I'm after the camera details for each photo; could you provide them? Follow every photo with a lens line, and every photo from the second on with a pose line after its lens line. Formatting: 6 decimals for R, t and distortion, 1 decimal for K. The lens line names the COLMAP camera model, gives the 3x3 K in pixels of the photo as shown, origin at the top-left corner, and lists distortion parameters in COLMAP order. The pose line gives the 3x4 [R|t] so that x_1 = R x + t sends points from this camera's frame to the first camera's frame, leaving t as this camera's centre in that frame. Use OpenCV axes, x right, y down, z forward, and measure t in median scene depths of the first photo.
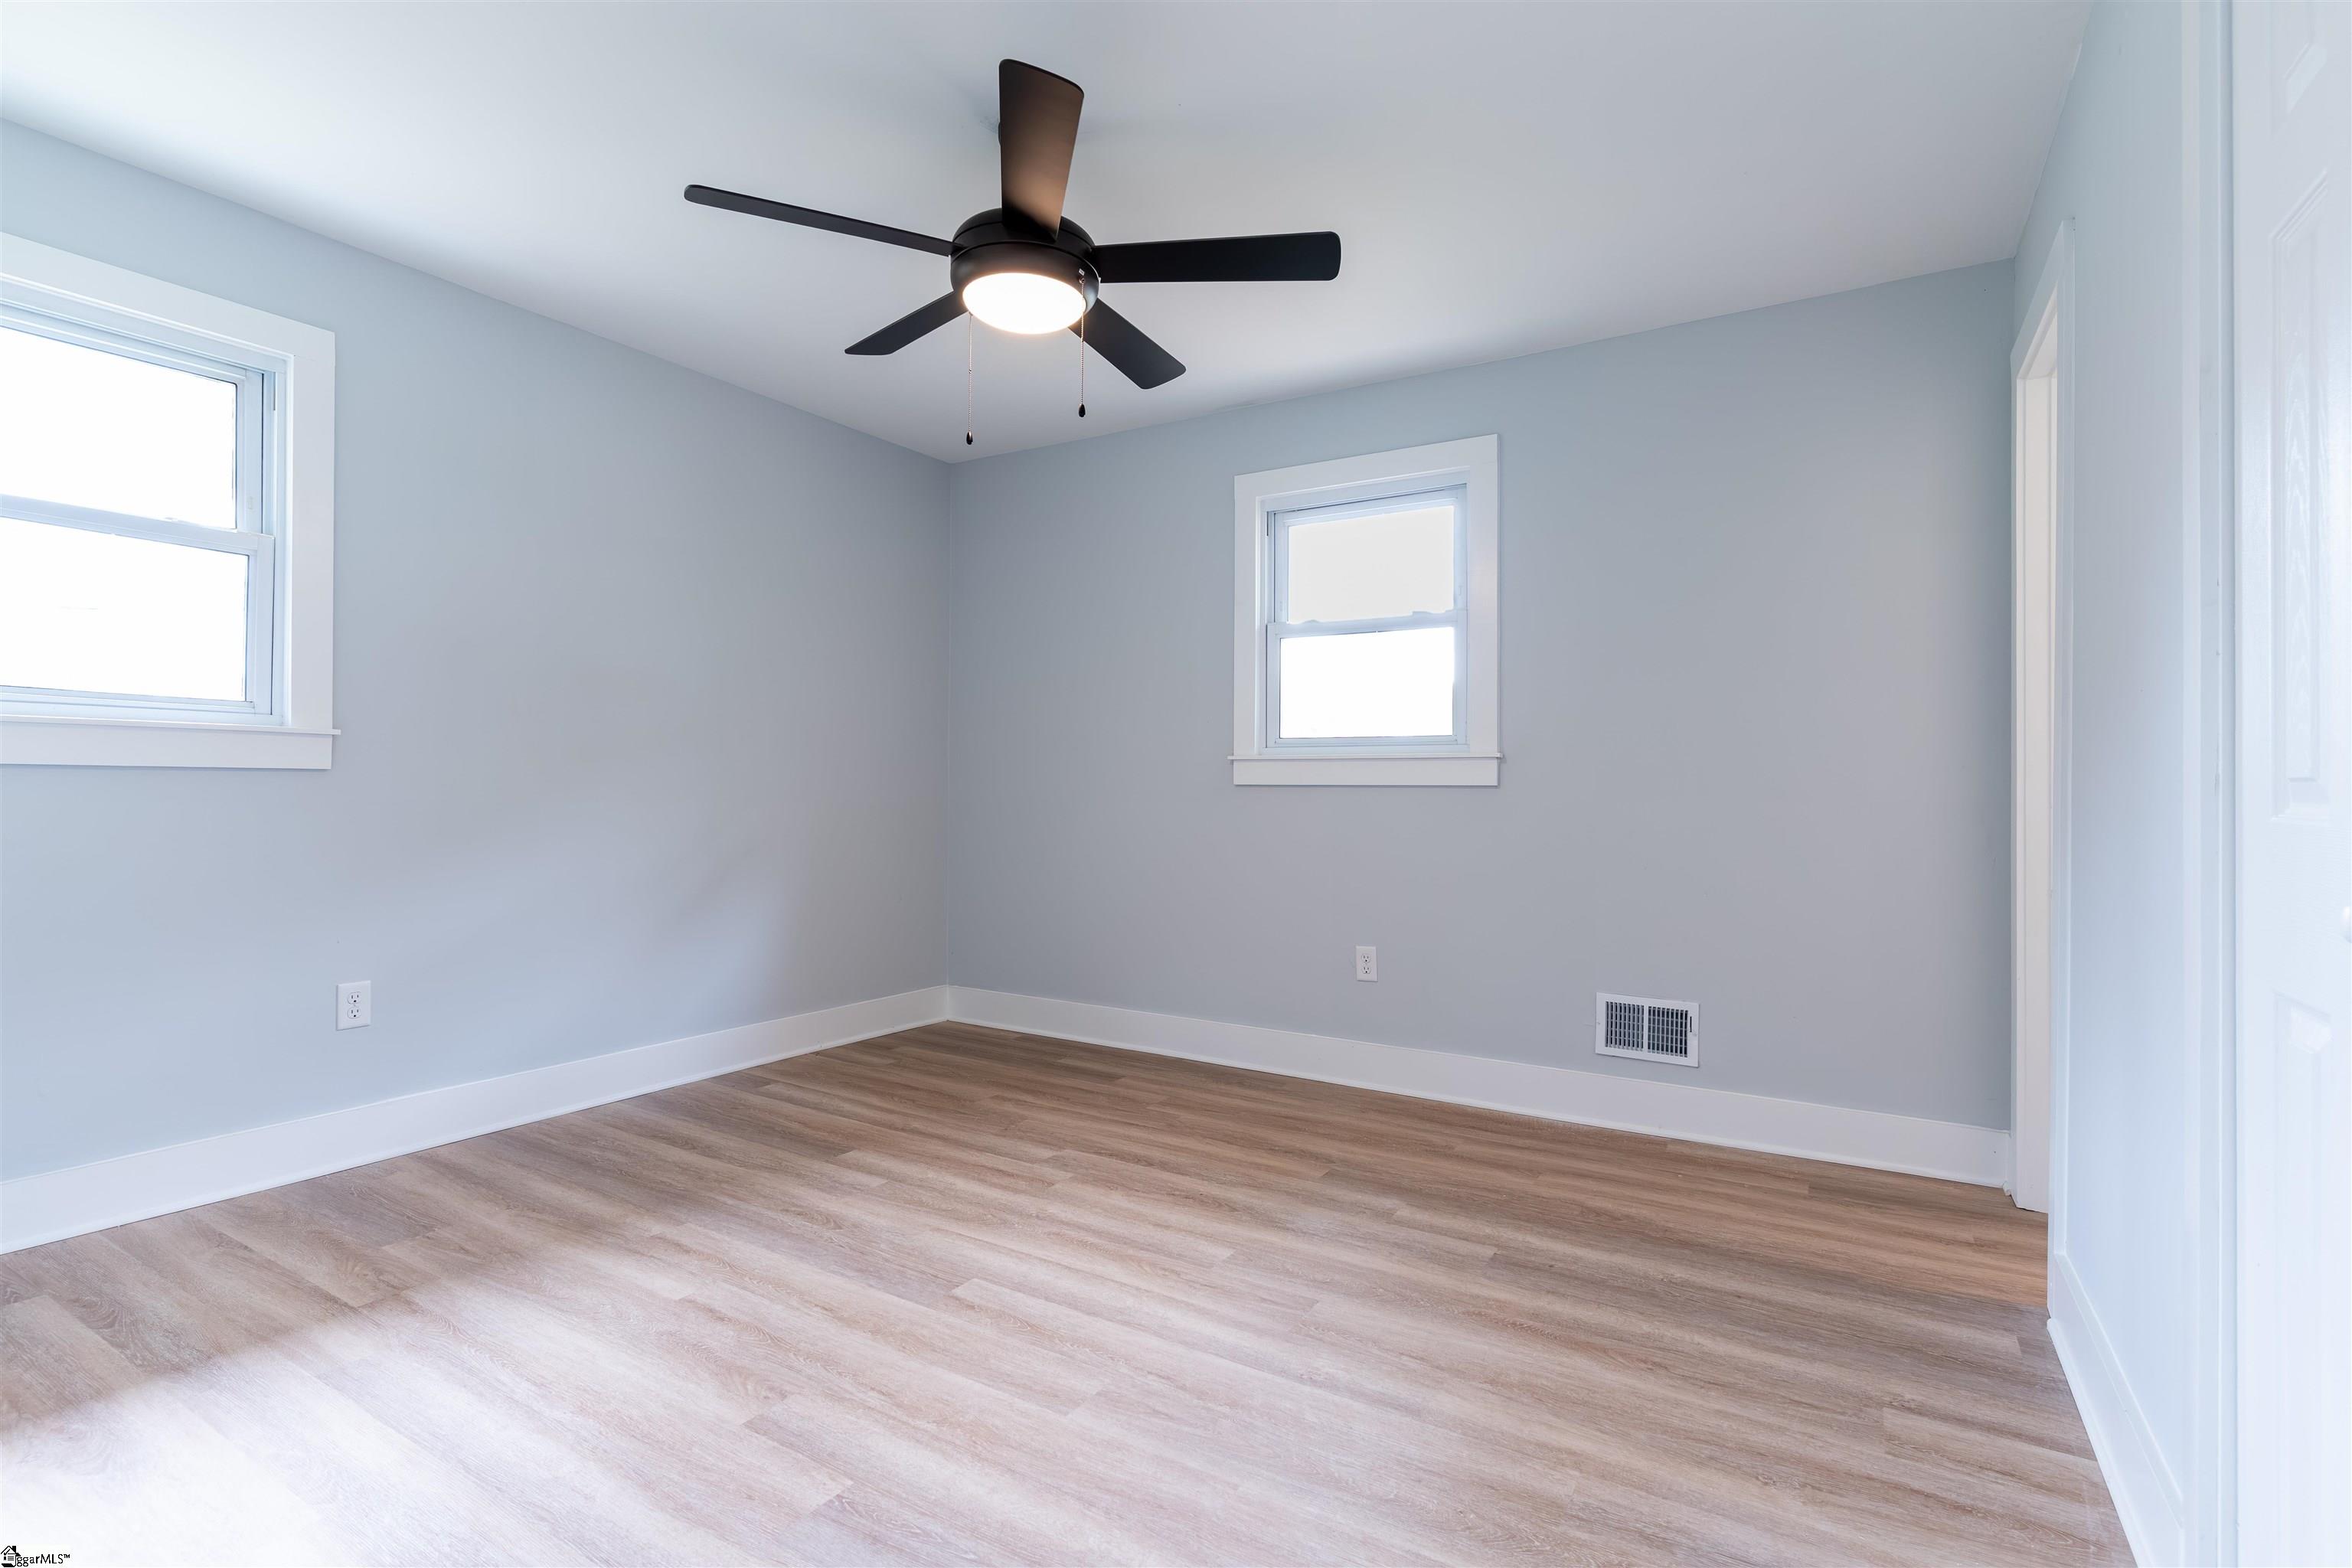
lens RADIAL K [[1091.6, 0, 1186.1], [0, 1091.6, 786.2], [0, 0, 1]] dist [0.000517, 0.000294]
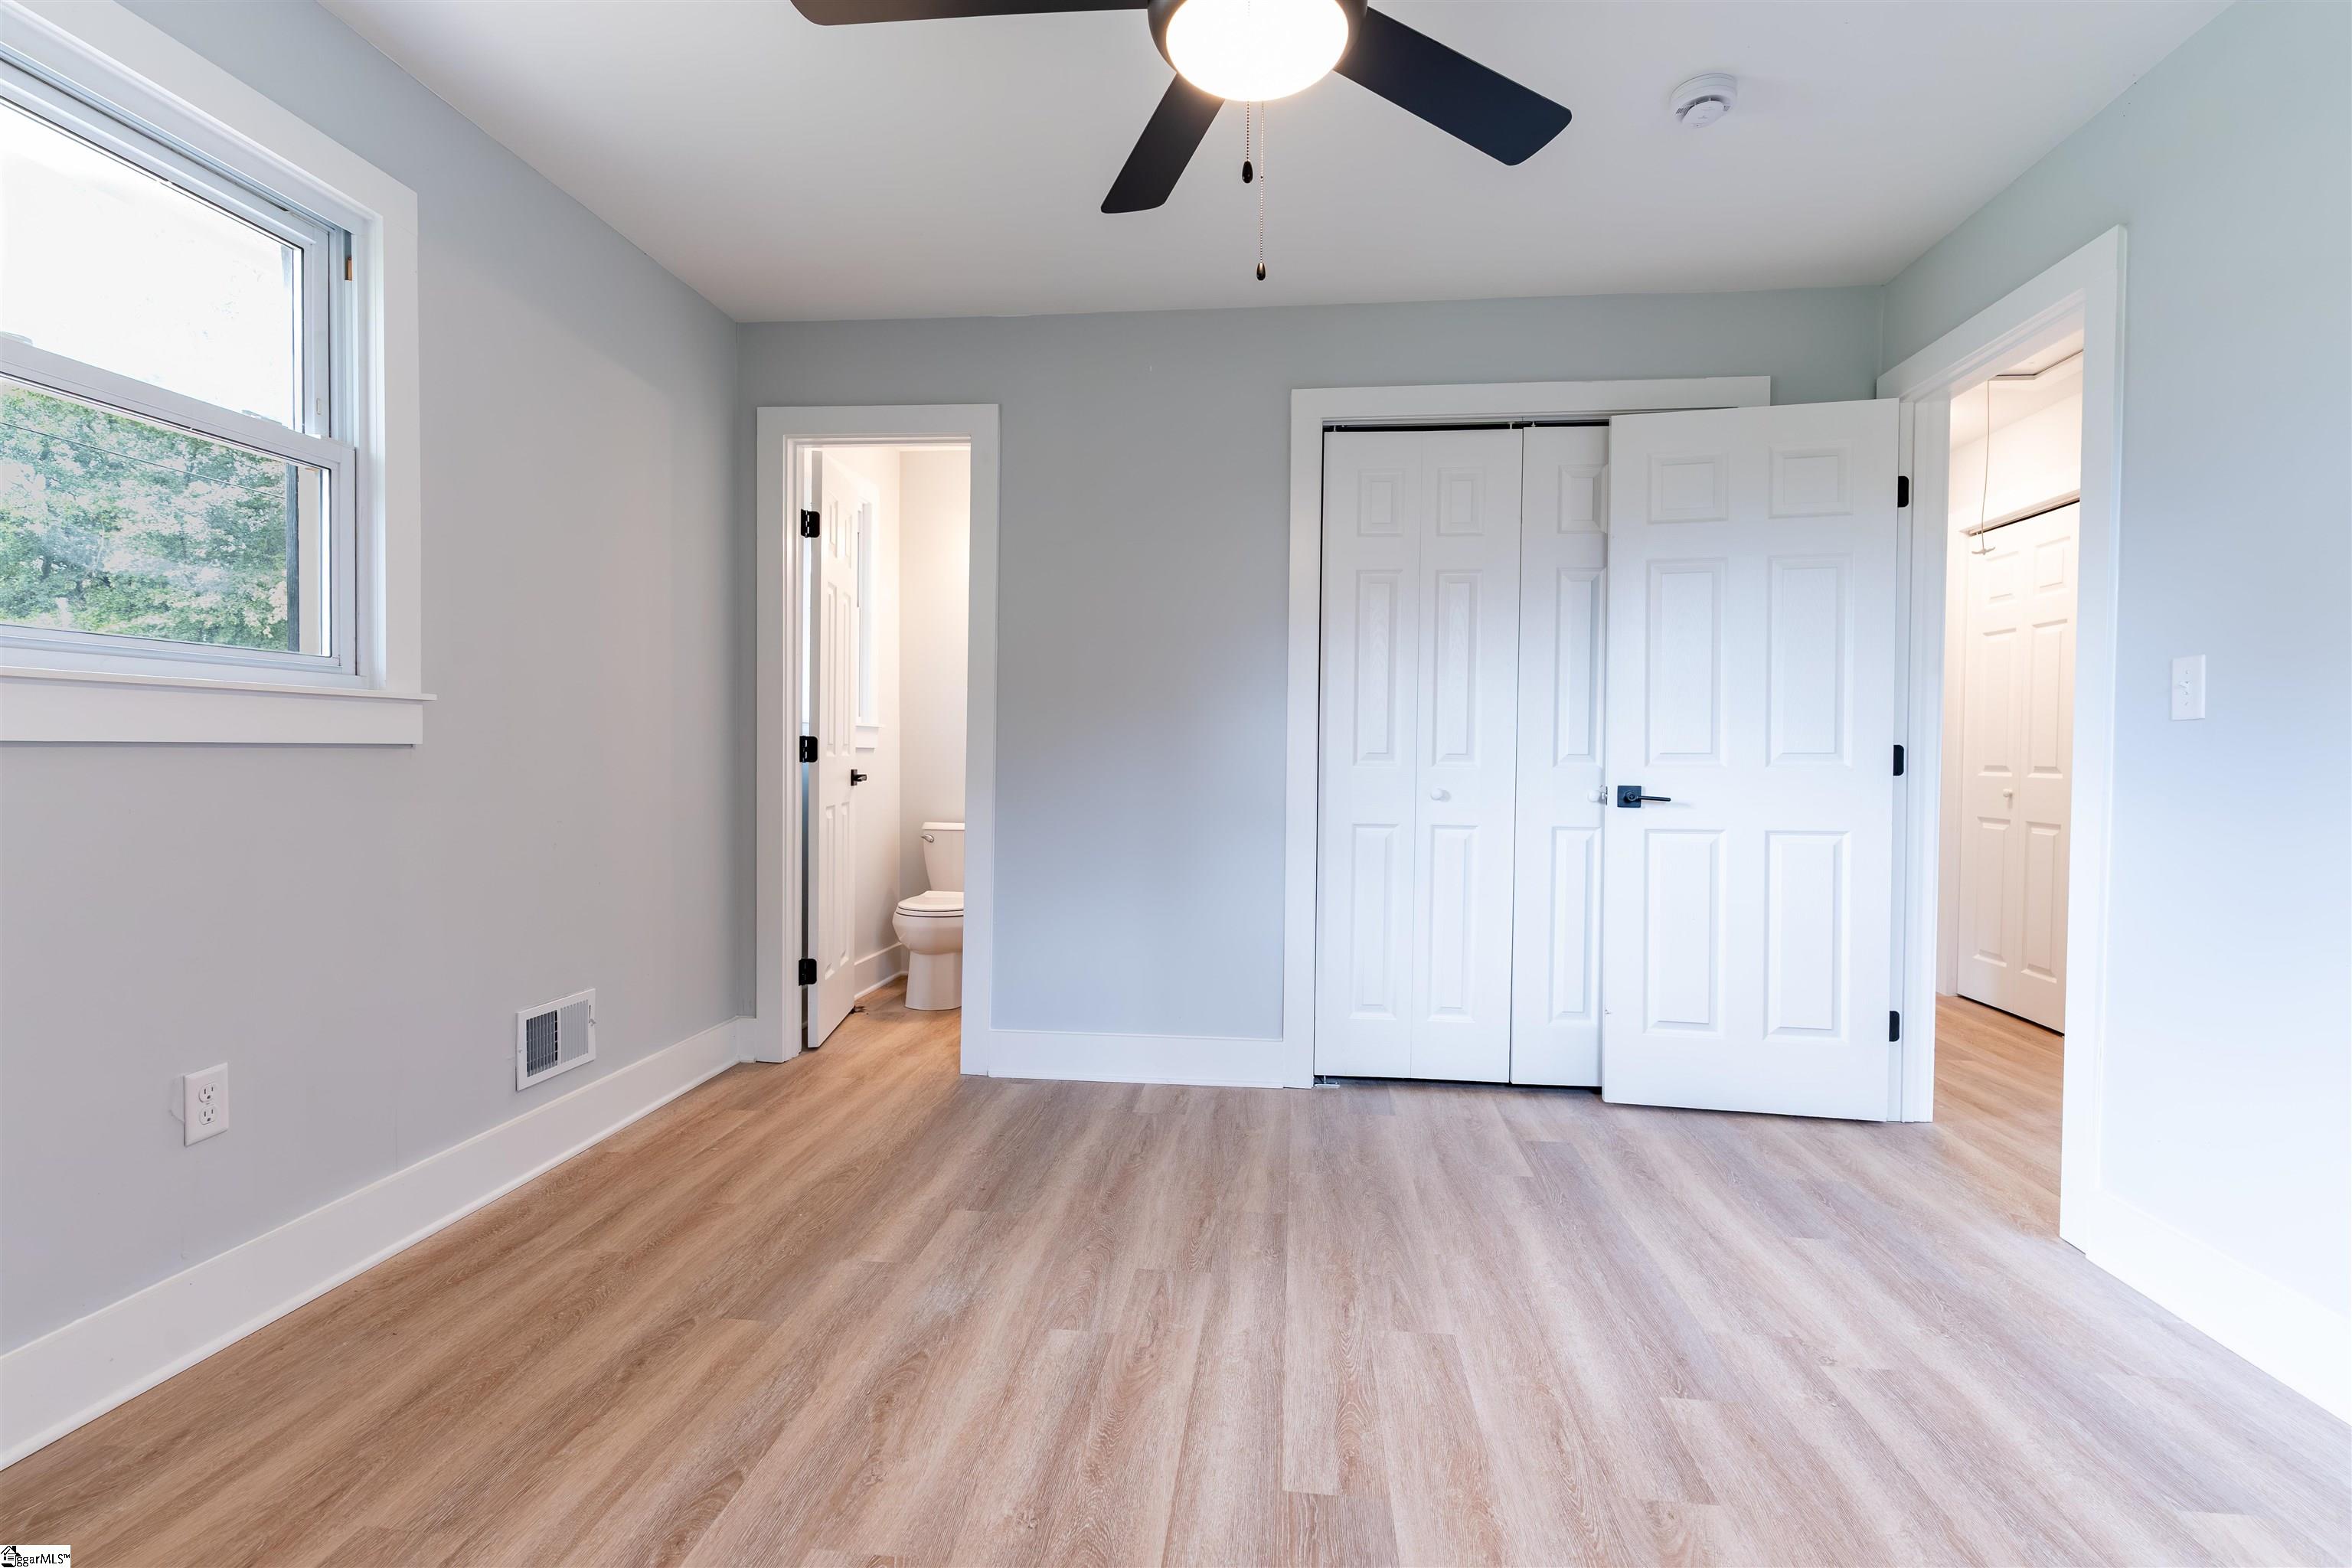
lens RADIAL K [[1108.3, 0, 1175.9], [0, 1108.3, 779.7], [0, 0, 1]] dist [0.001725, 0.000505]
pose [[-0.417610, -0.032570, 0.908043, -0.753375], [-0.014299, 0.999469, 0.029273, -0.004365], [-0.908514, -0.000759, -0.417854, 1.315473]]
